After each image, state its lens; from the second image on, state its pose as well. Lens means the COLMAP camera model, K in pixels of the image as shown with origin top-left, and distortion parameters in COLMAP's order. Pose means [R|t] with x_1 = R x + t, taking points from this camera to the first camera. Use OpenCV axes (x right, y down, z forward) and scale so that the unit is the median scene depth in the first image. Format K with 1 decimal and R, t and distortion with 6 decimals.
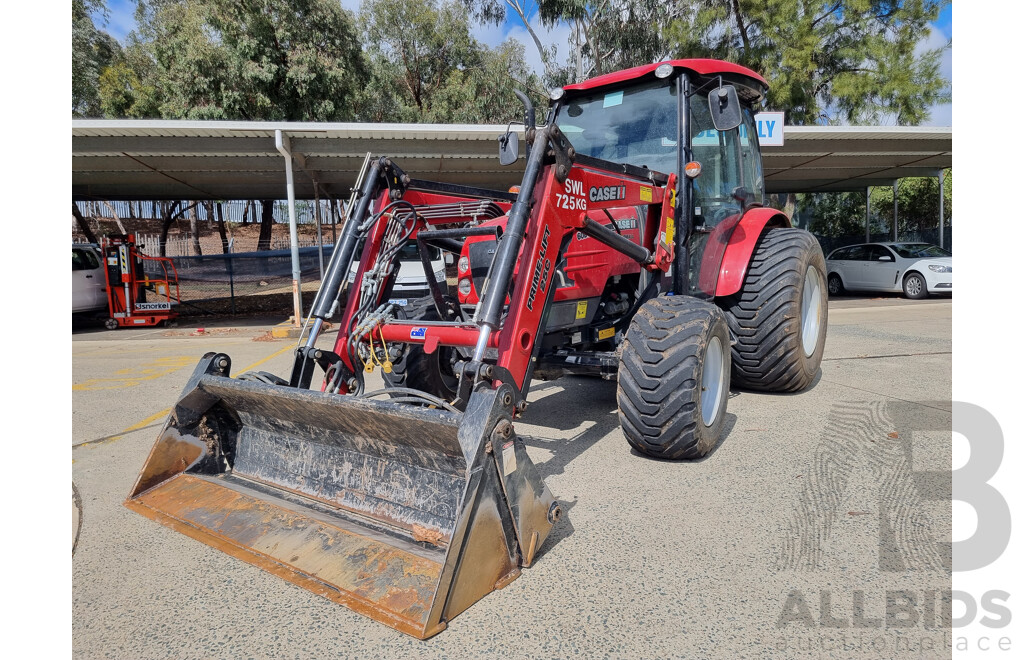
lens RADIAL K [[616.4, 0, 517.1], [0, 616.4, 324.0], [0, 0, 1]] dist [0.081308, -0.066321]
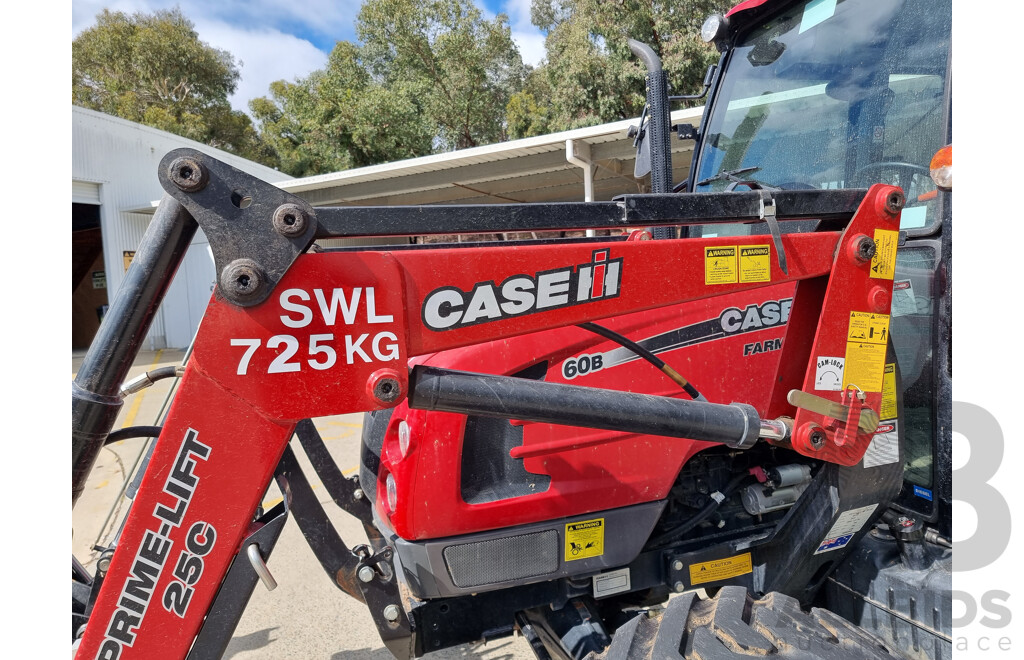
lens RADIAL K [[627.7, 0, 512.0], [0, 627.7, 330.0], [0, 0, 1]] dist [0.078369, -0.066266]
pose [[0.801078, 0.032892, -0.597656, 0.082654], [-0.018130, 0.999364, 0.030699, -0.046166], [0.598285, -0.013756, 0.801165, 0.160793]]
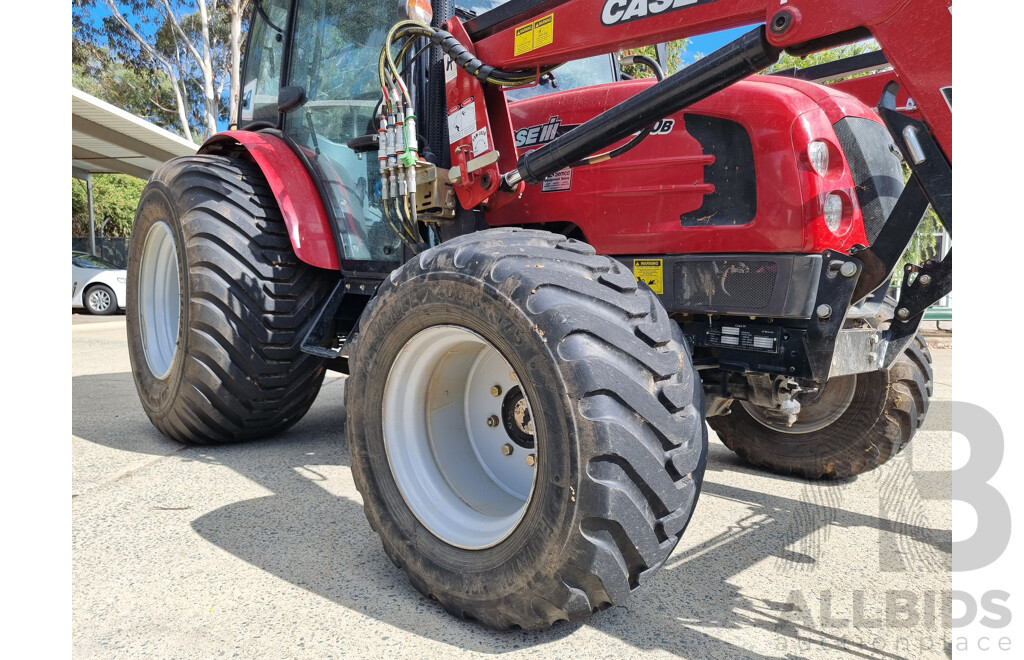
lens RADIAL K [[620.0, 0, 512.0], [0, 620.0, 330.0], [0, 0, 1]] dist [0.078093, -0.066199]
pose [[0.177046, -0.021337, 0.983971, -0.147657], [0.052505, 0.998546, 0.012206, 0.000659], [-0.982801, 0.049502, 0.177909, 0.301631]]
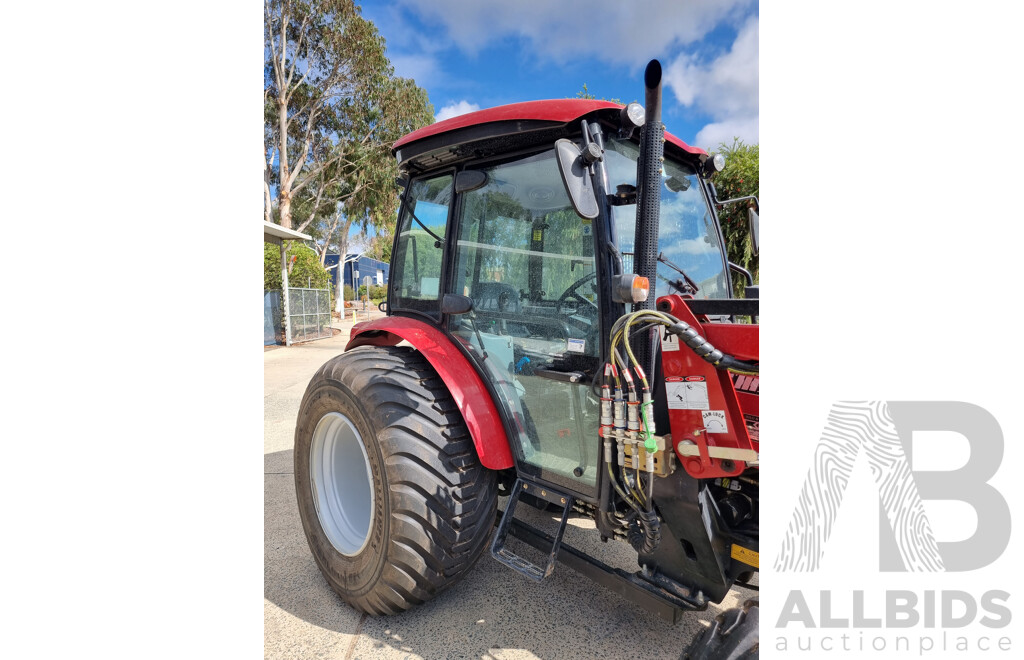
lens RADIAL K [[465.6, 0, 504.2], [0, 465.6, 328.4], [0, 0, 1]] dist [0.046546, -0.000091]
pose [[0.141475, -0.030156, 0.989482, -0.125423], [0.077130, 0.996833, 0.019352, -0.068317], [-0.986933, 0.073581, 0.143353, 0.363097]]
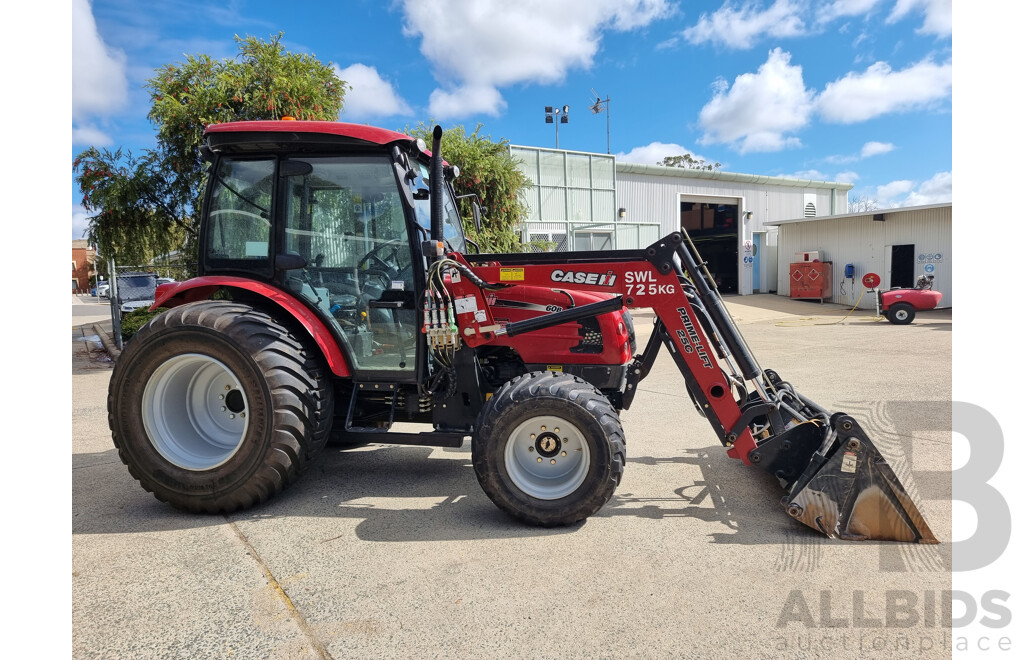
lens RADIAL K [[616.4, 0, 517.1], [0, 616.4, 324.0], [0, 0, 1]] dist [0.081308, -0.066321]
pose [[-0.443914, -0.012350, 0.895984, -0.273541], [0.110066, 0.991582, 0.068199, -0.054452], [-0.889284, 0.128892, -0.438818, 0.442676]]
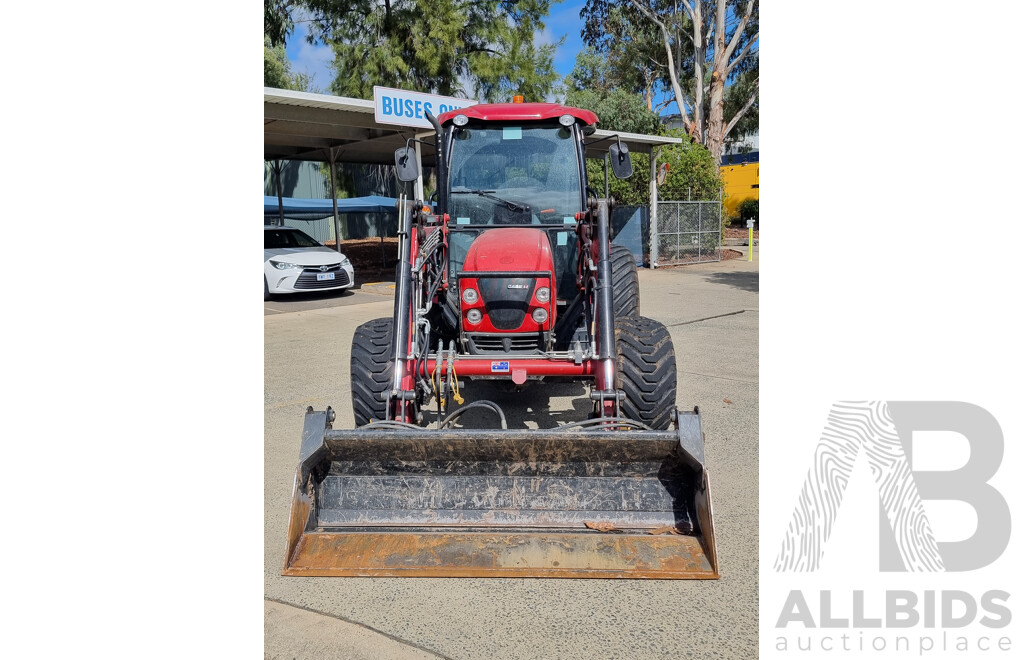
lens RADIAL K [[705.1, 0, 505.9], [0, 705.1, 332.6], [0, 0, 1]] dist [0.104571, -0.111902]
pose [[0.825045, -0.071947, 0.560469, -0.196372], [0.037429, 0.996641, 0.072840, -0.032001], [-0.563827, -0.039118, 0.824966, -0.017842]]
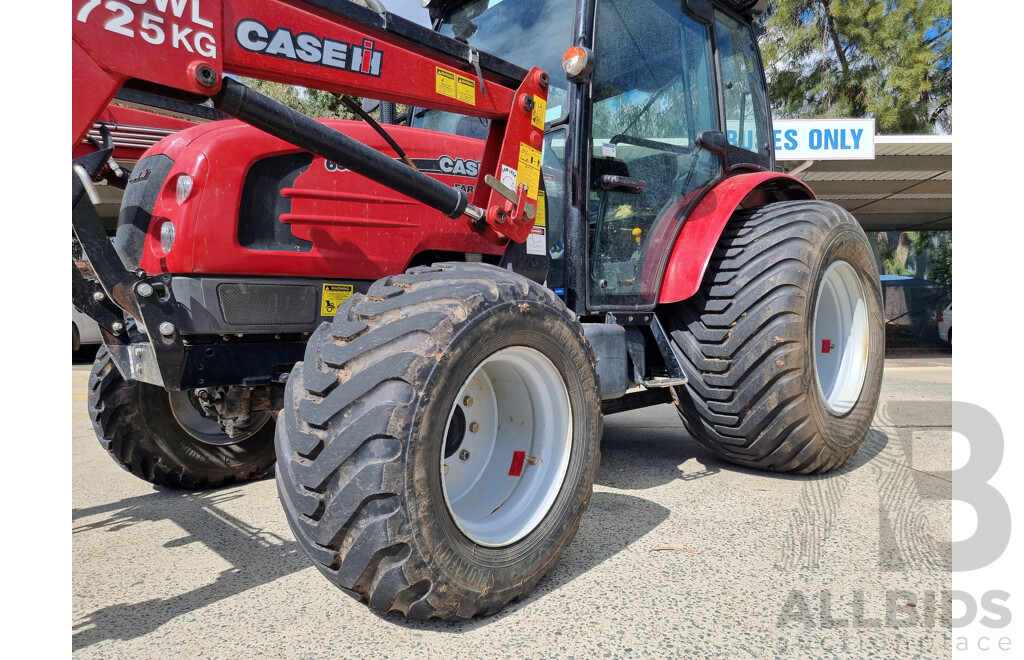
lens RADIAL K [[620.0, 0, 512.0], [0, 620.0, 330.0], [0, 0, 1]] dist [0.078093, -0.066199]
pose [[0.986510, 0.025063, -0.161770, 0.089048], [-0.037671, 0.996446, -0.075342, 0.009932], [0.159307, 0.080420, 0.983948, 0.126043]]
